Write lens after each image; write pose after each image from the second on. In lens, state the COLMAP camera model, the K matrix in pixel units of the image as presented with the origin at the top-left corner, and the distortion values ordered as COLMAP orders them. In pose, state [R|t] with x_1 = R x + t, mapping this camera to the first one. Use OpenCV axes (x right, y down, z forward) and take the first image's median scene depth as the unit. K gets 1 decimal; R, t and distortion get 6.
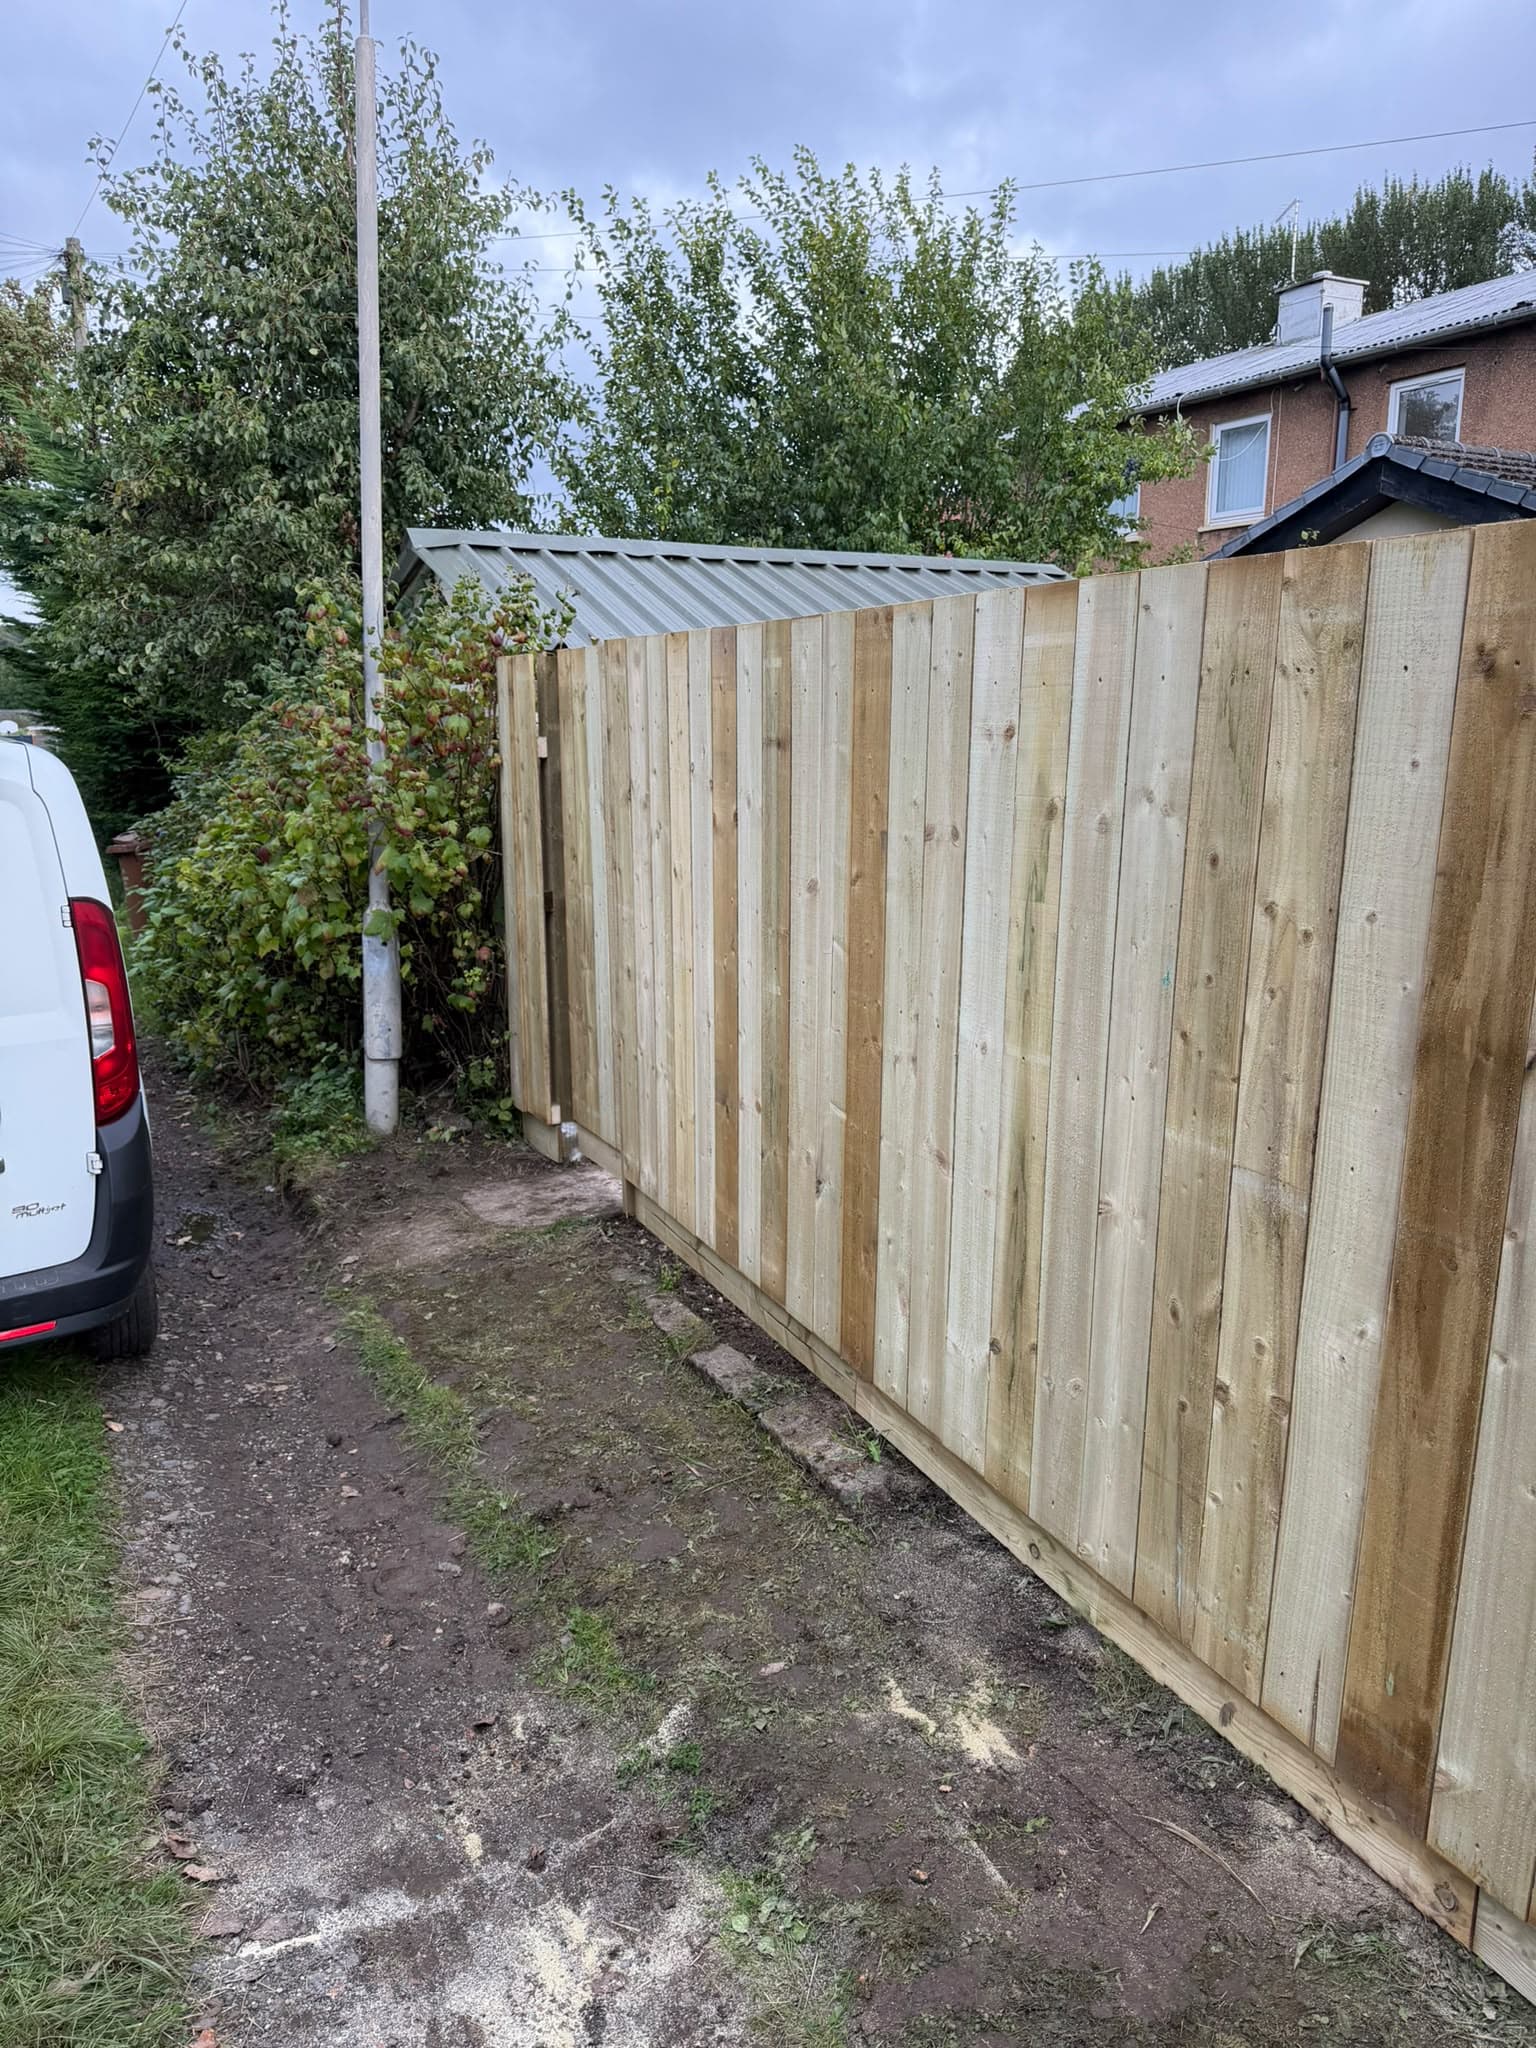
lens RADIAL K [[1452.2, 0, 768.0], [0, 1452.2, 1024.0], [0, 0, 1]] dist [0.064867, -0.079821]
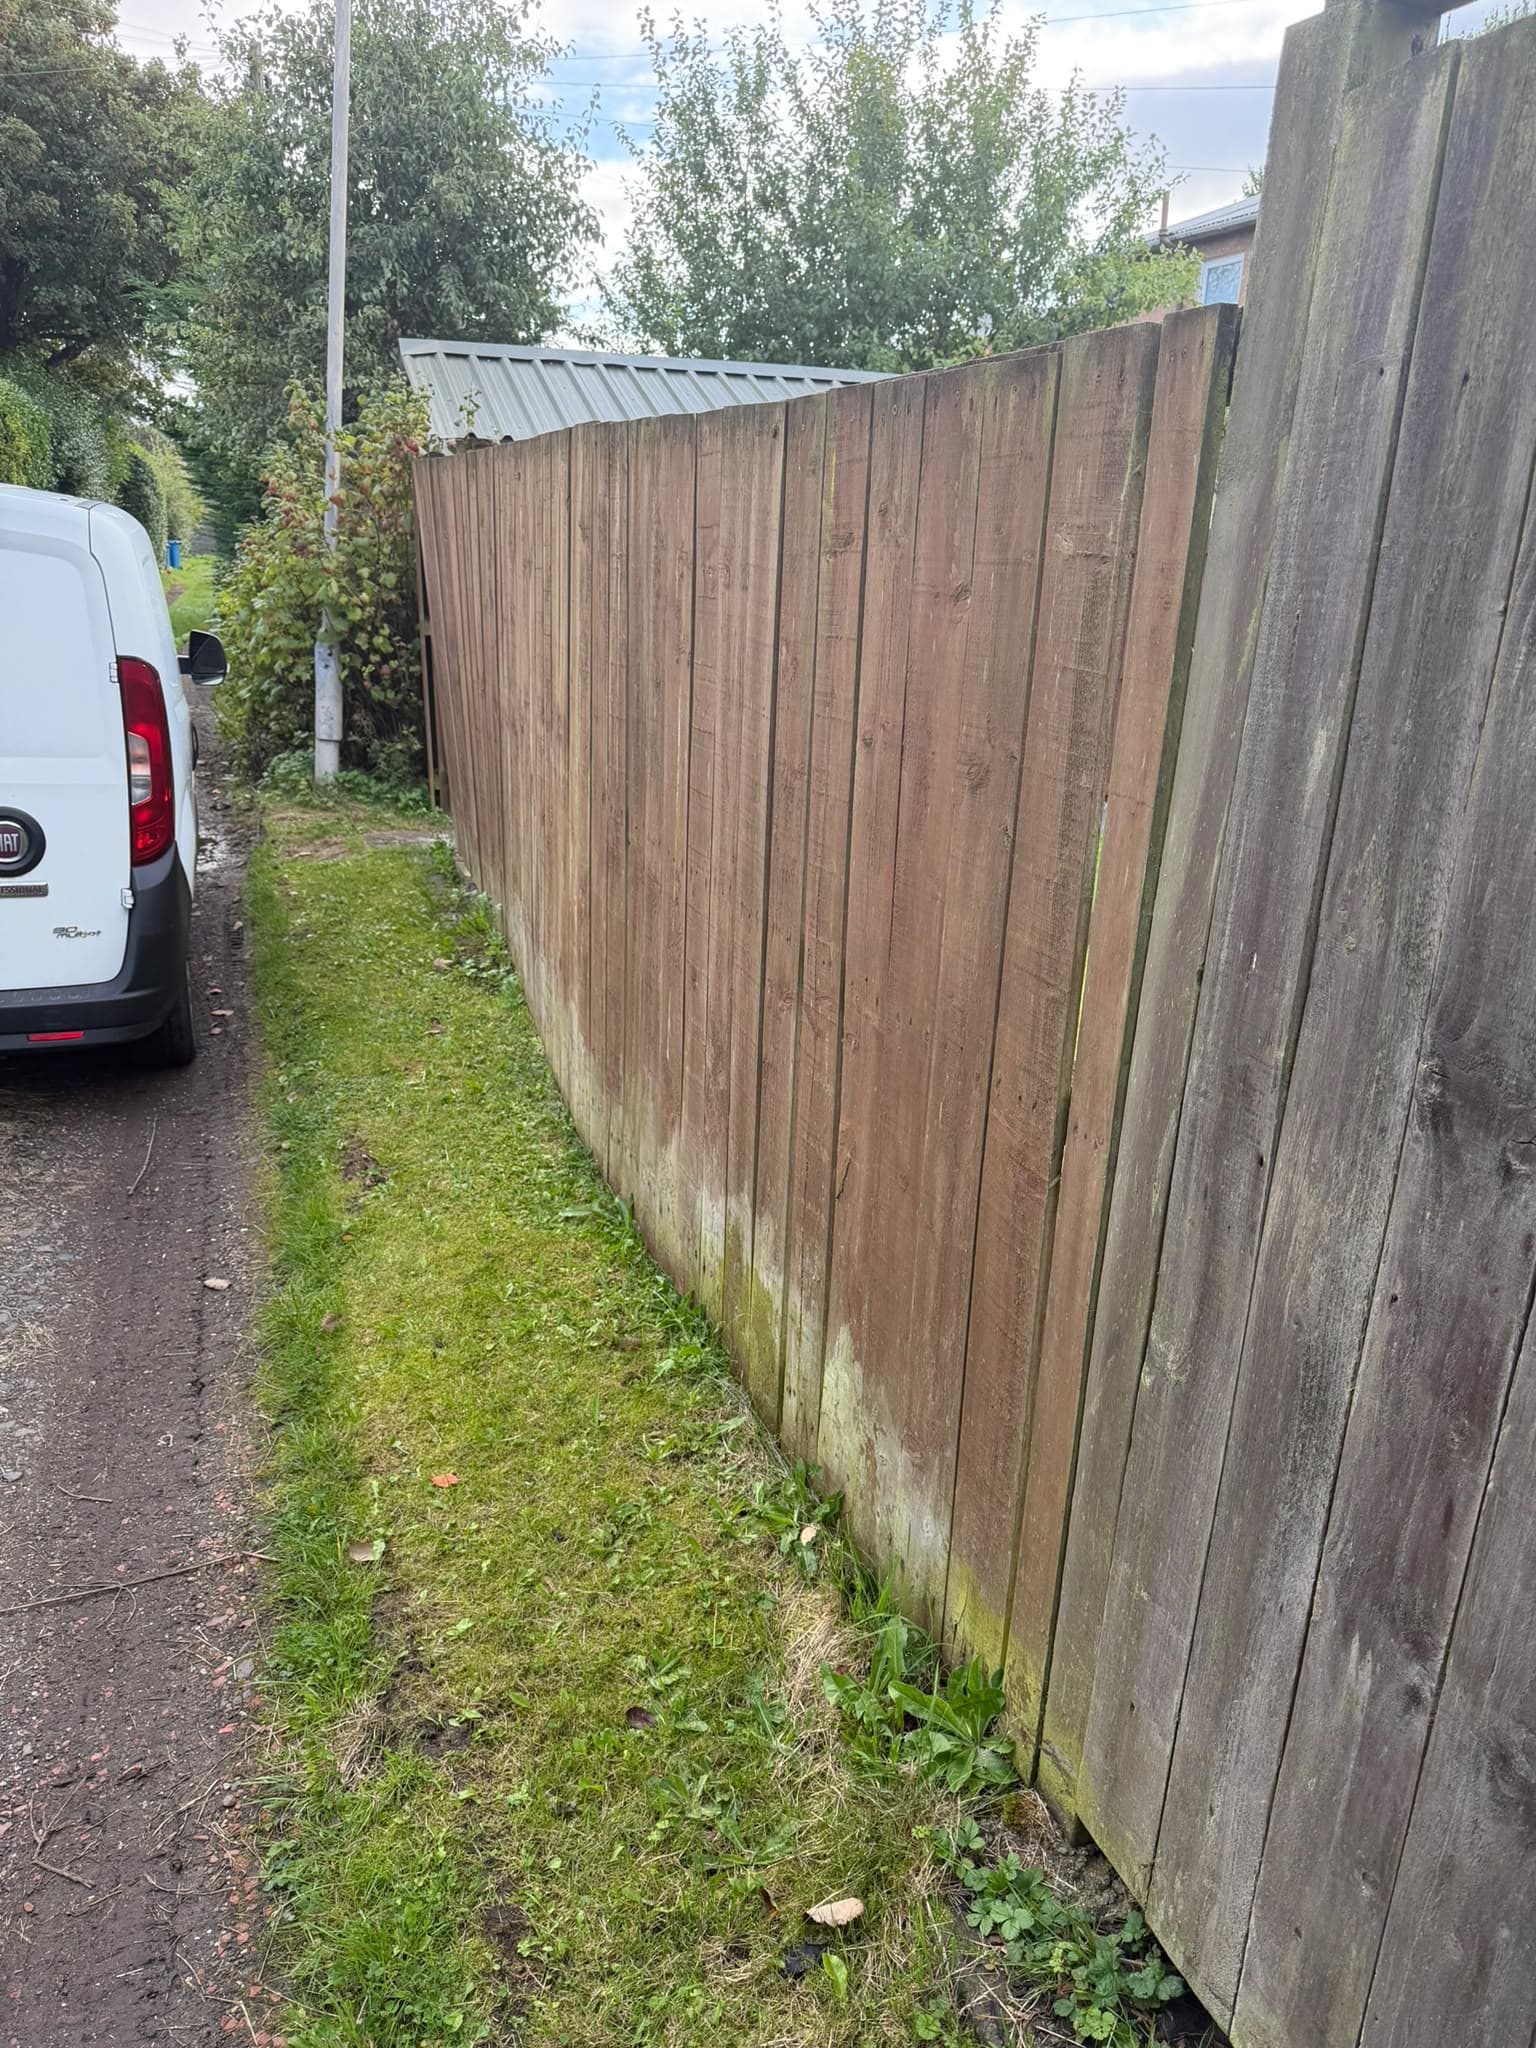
lens RADIAL K [[1452.2, 0, 768.0], [0, 1452.2, 1024.0], [0, 0, 1]] dist [0.064867, -0.079821]
pose [[0.988524, 0.083413, -0.125945, 0.224647], [-0.067703, 0.989939, 0.124245, 0.057831], [0.135042, -0.114292, 0.984226, -0.228232]]
